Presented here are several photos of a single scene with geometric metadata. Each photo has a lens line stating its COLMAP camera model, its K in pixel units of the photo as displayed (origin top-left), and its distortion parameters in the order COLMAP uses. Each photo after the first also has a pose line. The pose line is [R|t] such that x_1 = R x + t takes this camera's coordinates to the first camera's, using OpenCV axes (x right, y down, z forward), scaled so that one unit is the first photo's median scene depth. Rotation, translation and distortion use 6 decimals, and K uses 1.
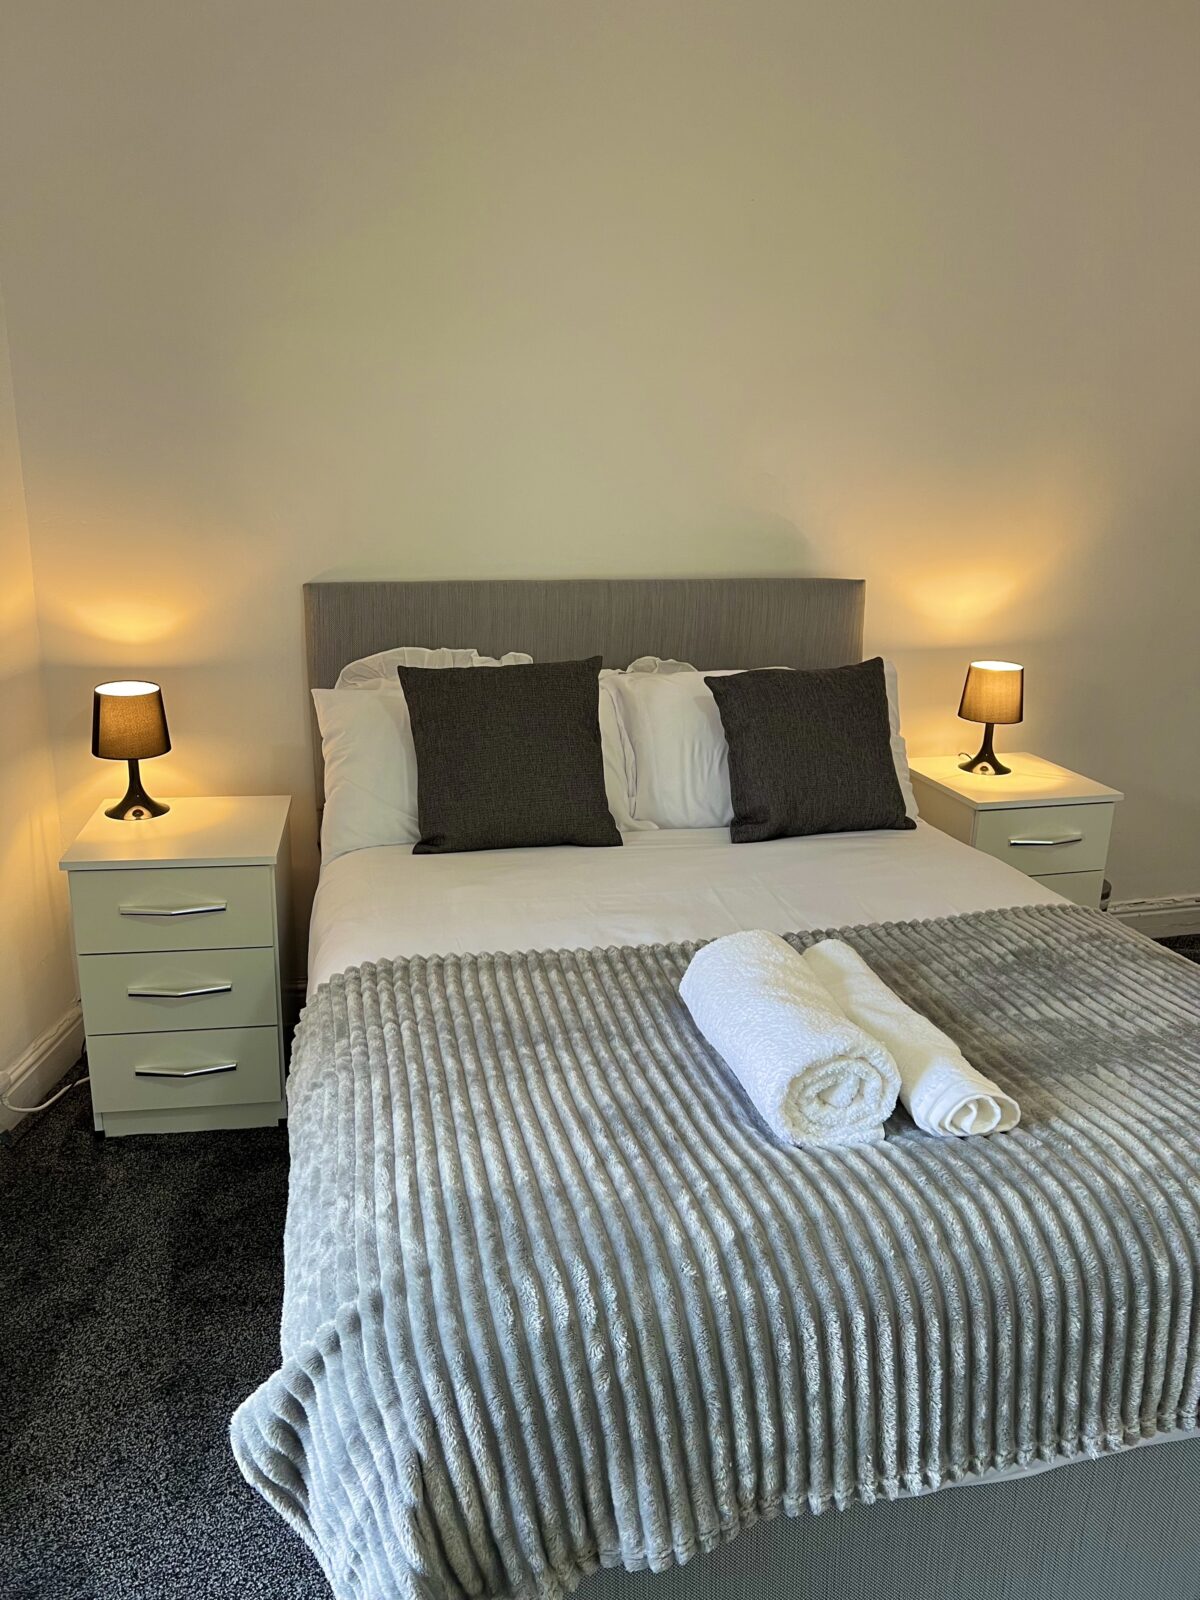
lens RADIAL K [[1211.9, 0, 604.5], [0, 1211.9, 795.1], [0, 0, 1]] dist [0.045586, -0.038586]
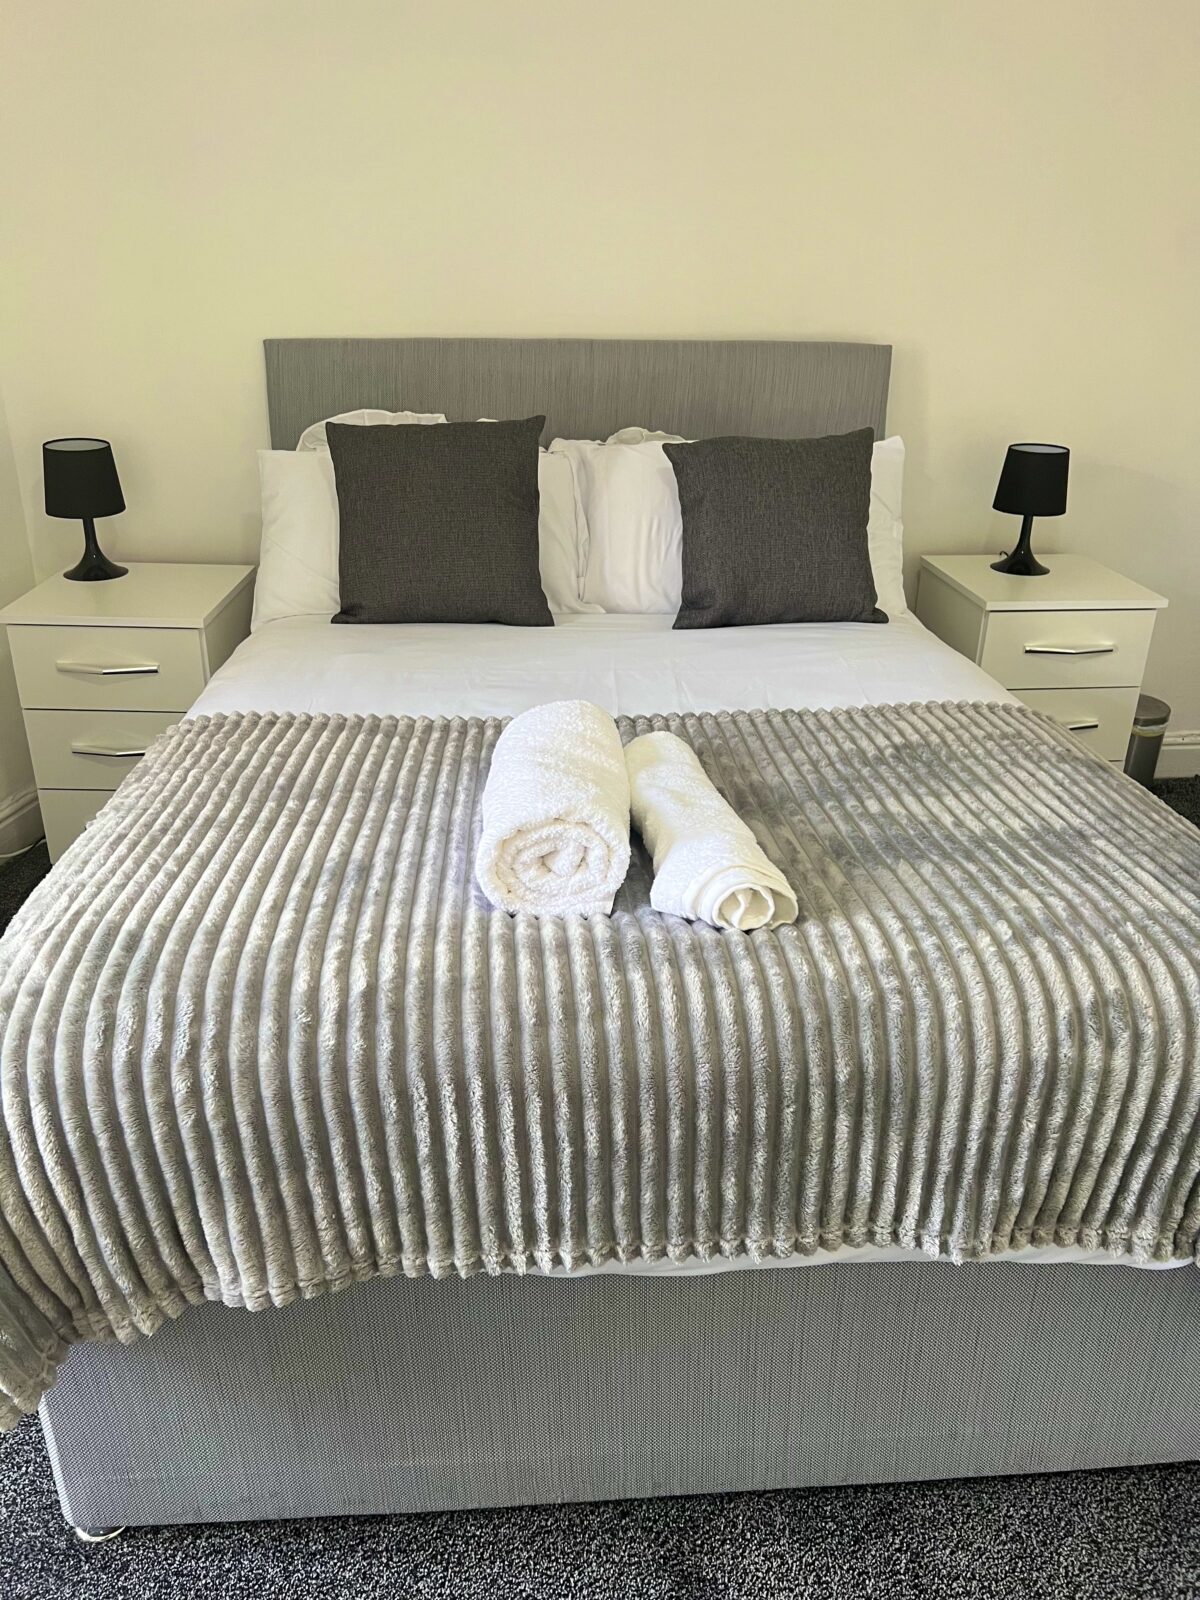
lens RADIAL K [[1211.9, 0, 594.1], [0, 1211.9, 800.7], [0, 0, 1]] dist [0.045586, -0.038586]
pose [[0.983949, 0.064893, -0.166232, 0.409655], [-0.041564, 0.989256, 0.140158, 0.082797], [0.173542, -0.130999, 0.976075, 0.146674]]
